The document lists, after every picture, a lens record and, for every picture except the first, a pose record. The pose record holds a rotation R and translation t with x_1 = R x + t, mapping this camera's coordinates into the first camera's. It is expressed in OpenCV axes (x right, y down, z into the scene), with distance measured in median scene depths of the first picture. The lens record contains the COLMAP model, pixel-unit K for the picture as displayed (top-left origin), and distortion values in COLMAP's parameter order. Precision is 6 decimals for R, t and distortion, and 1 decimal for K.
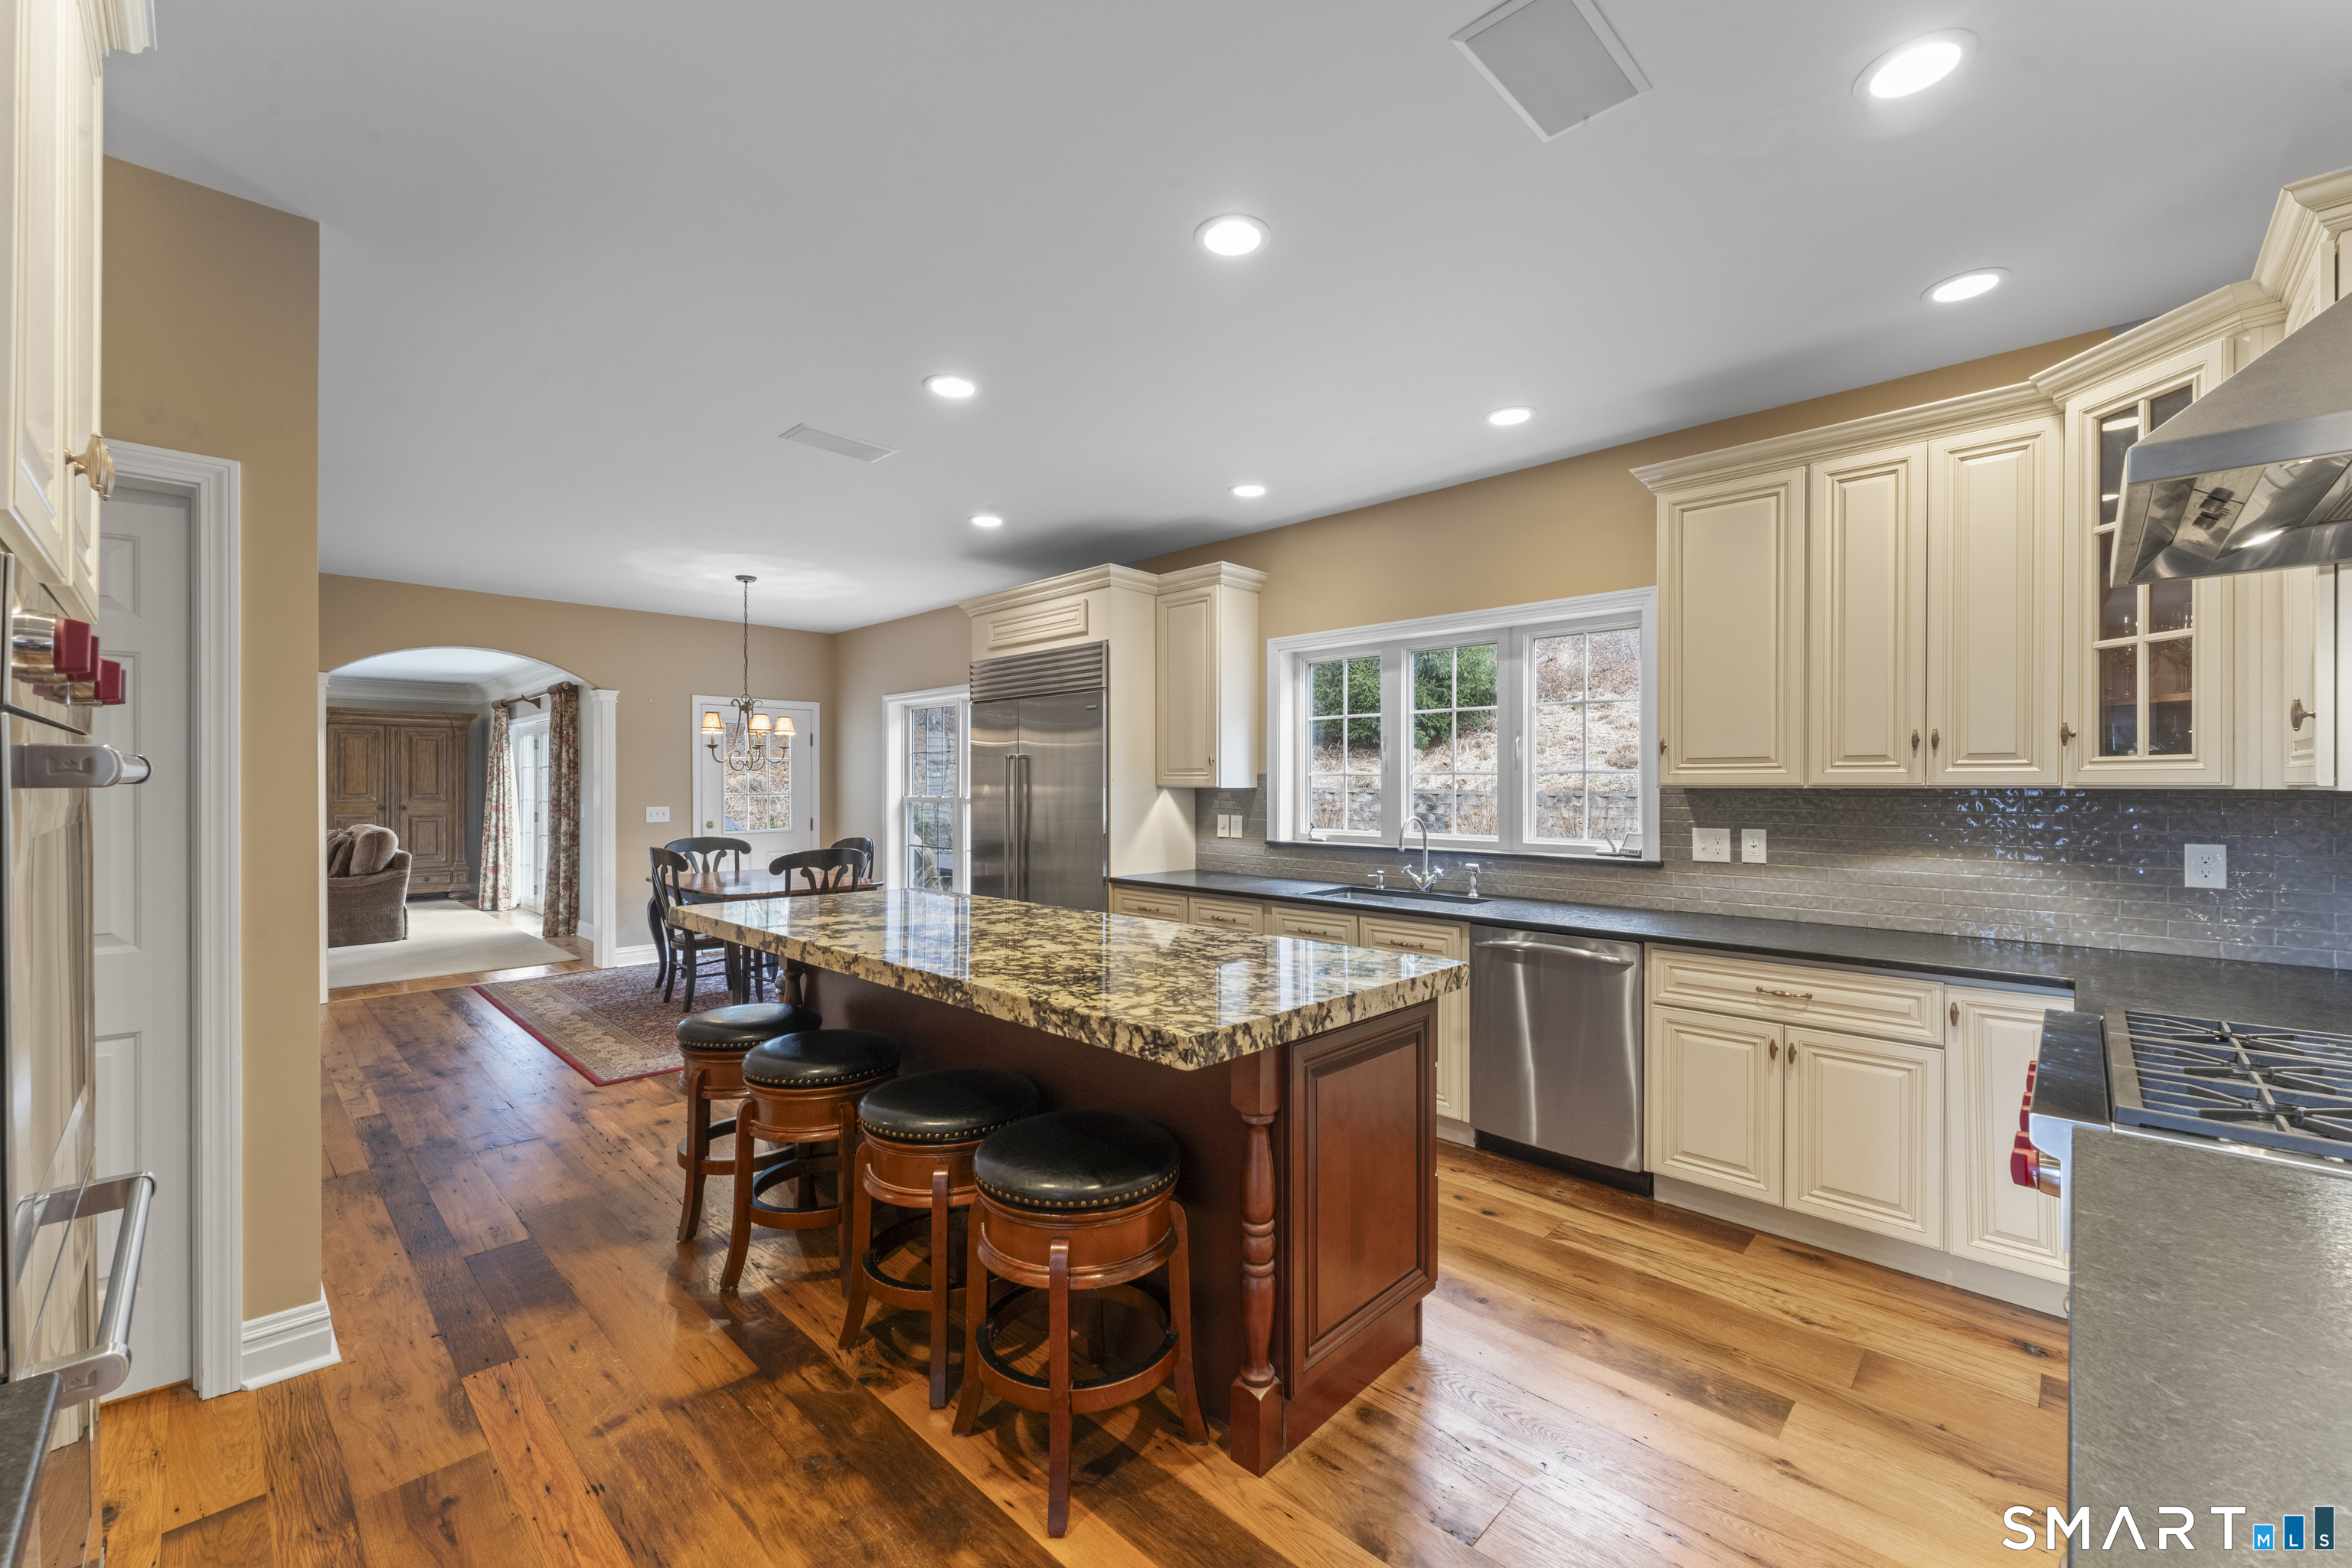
lens RADIAL K [[959.2, 0, 1207.5], [0, 959.2, 785.3], [0, 0, 1]] dist [-0.000216, 0.000084]
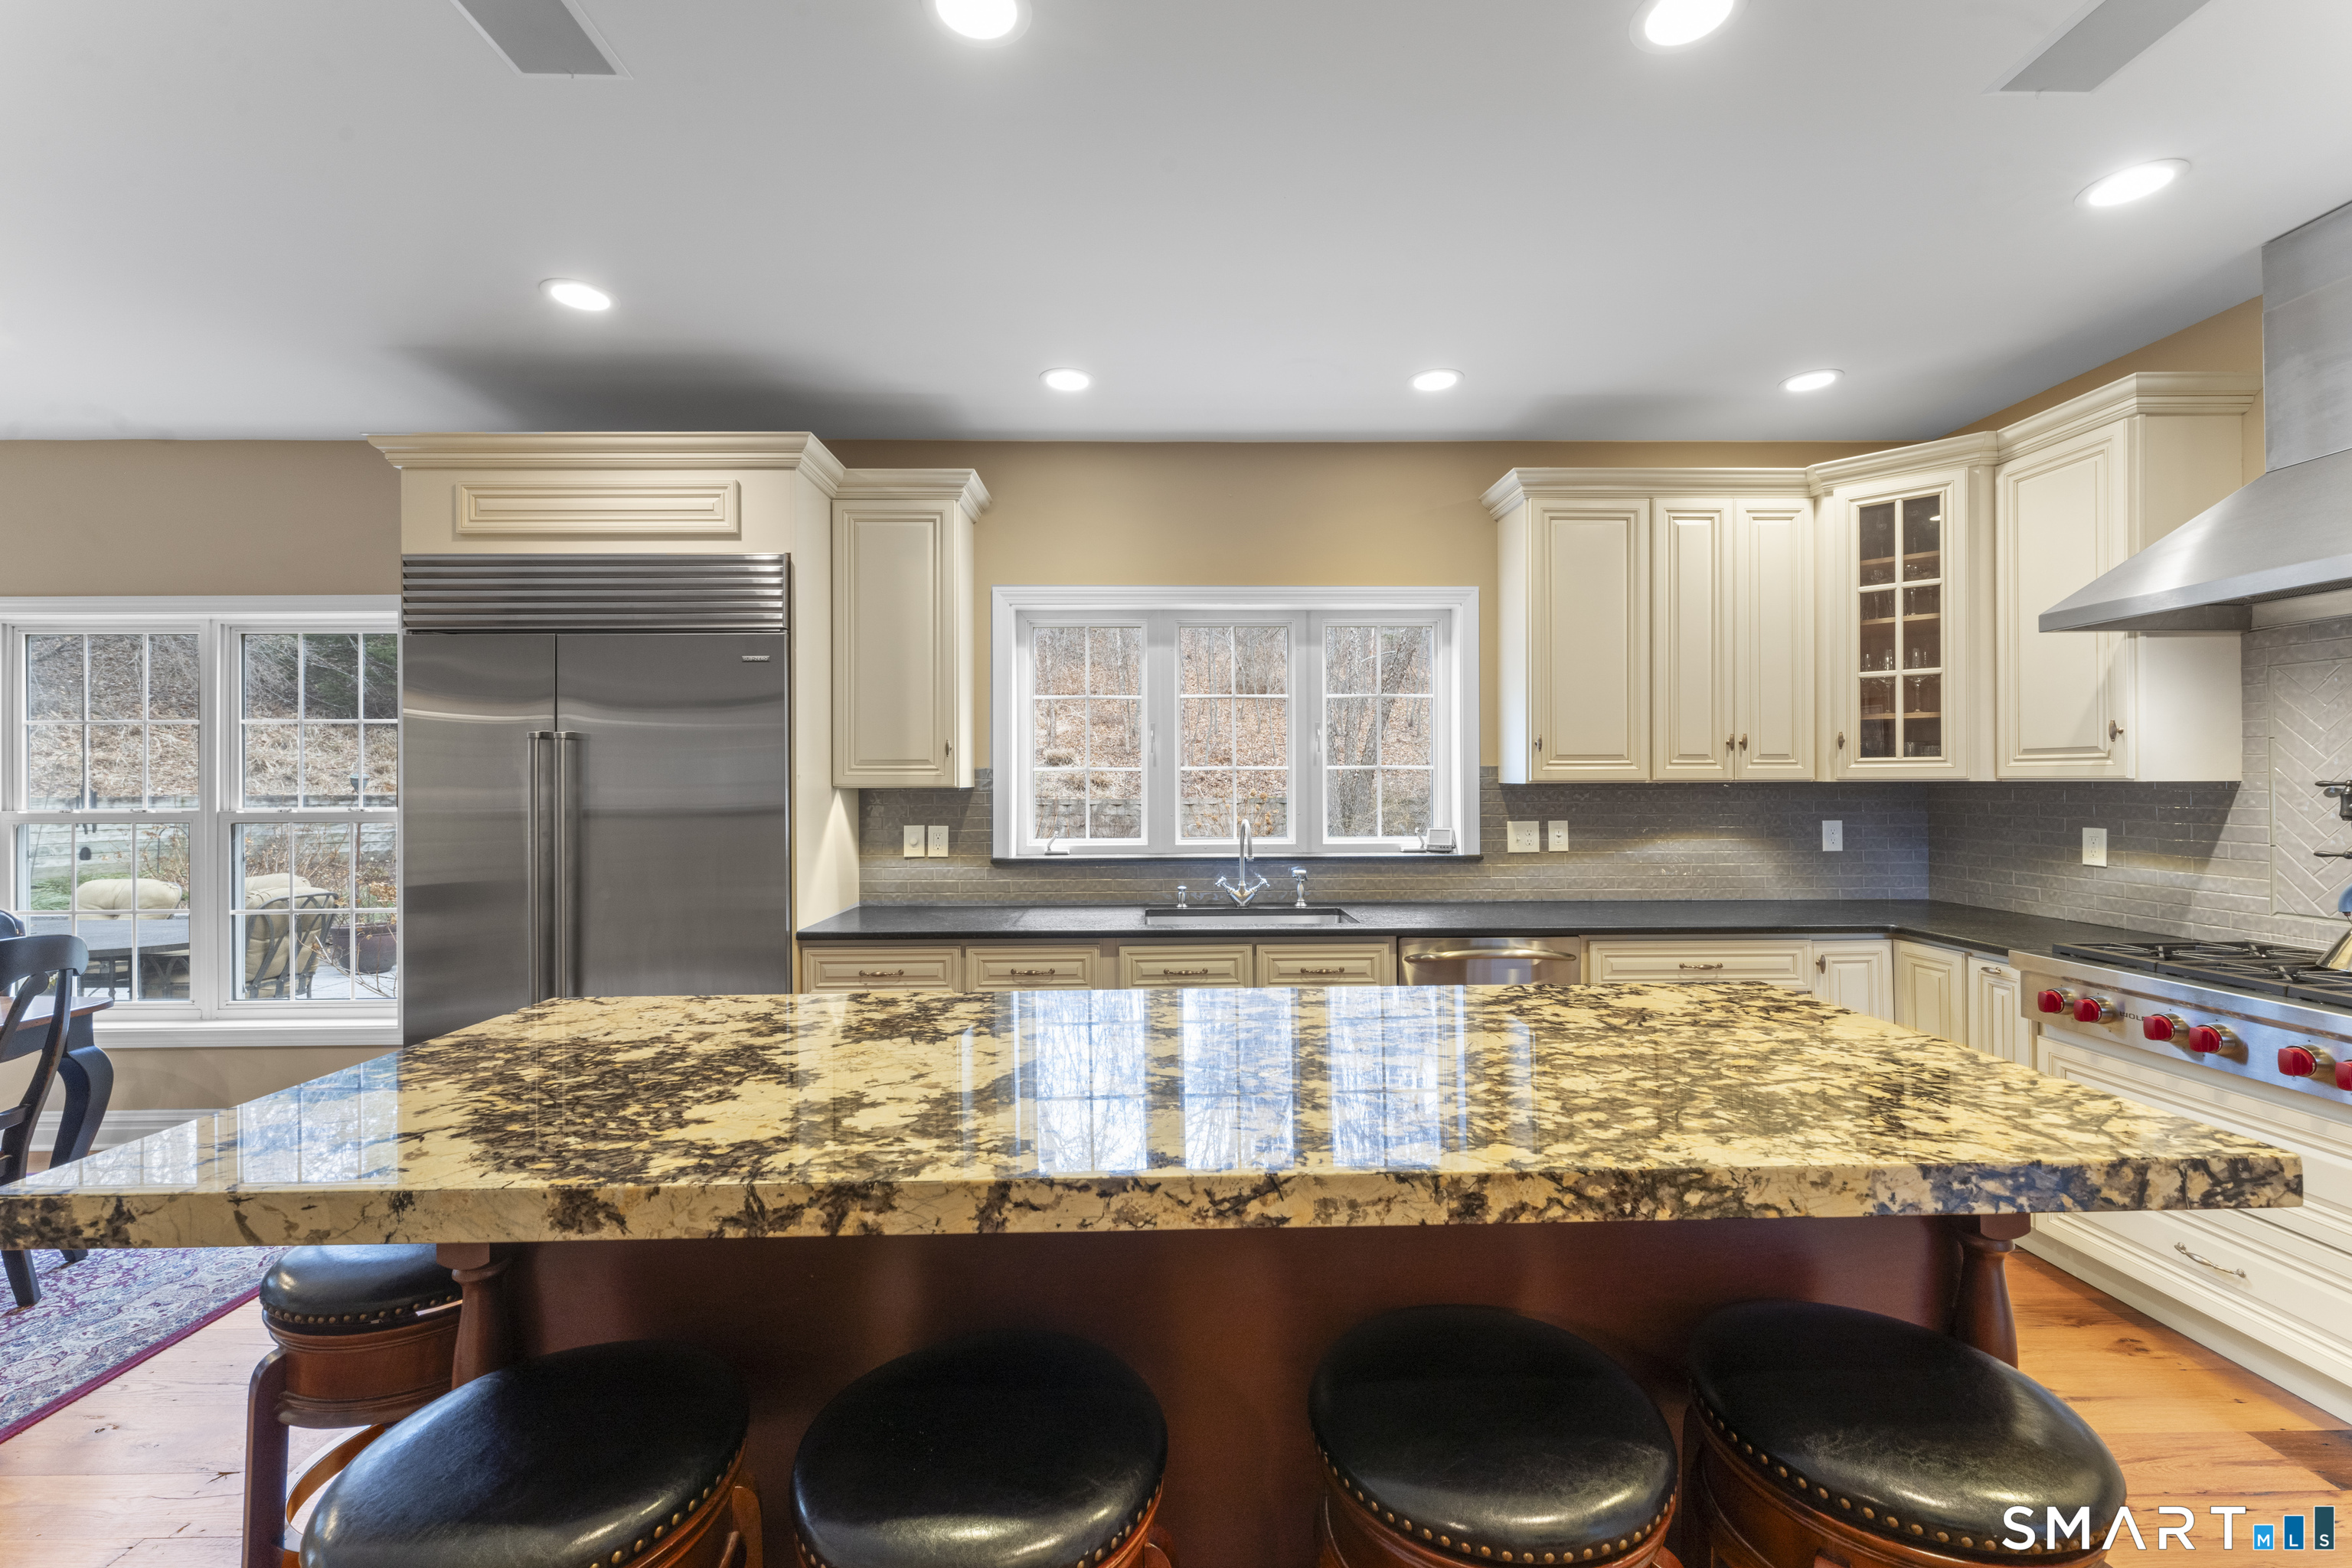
lens RADIAL K [[959.2, 0, 1211.0], [0, 959.2, 780.1], [0, 0, 1]] dist [-0.000216, 0.000084]
pose [[0.709340, -0.002830, 0.704861, -0.480877], [0.005735, 0.999982, -0.001756, -0.001039], [-0.704844, 0.005288, 0.709343, 0.495417]]
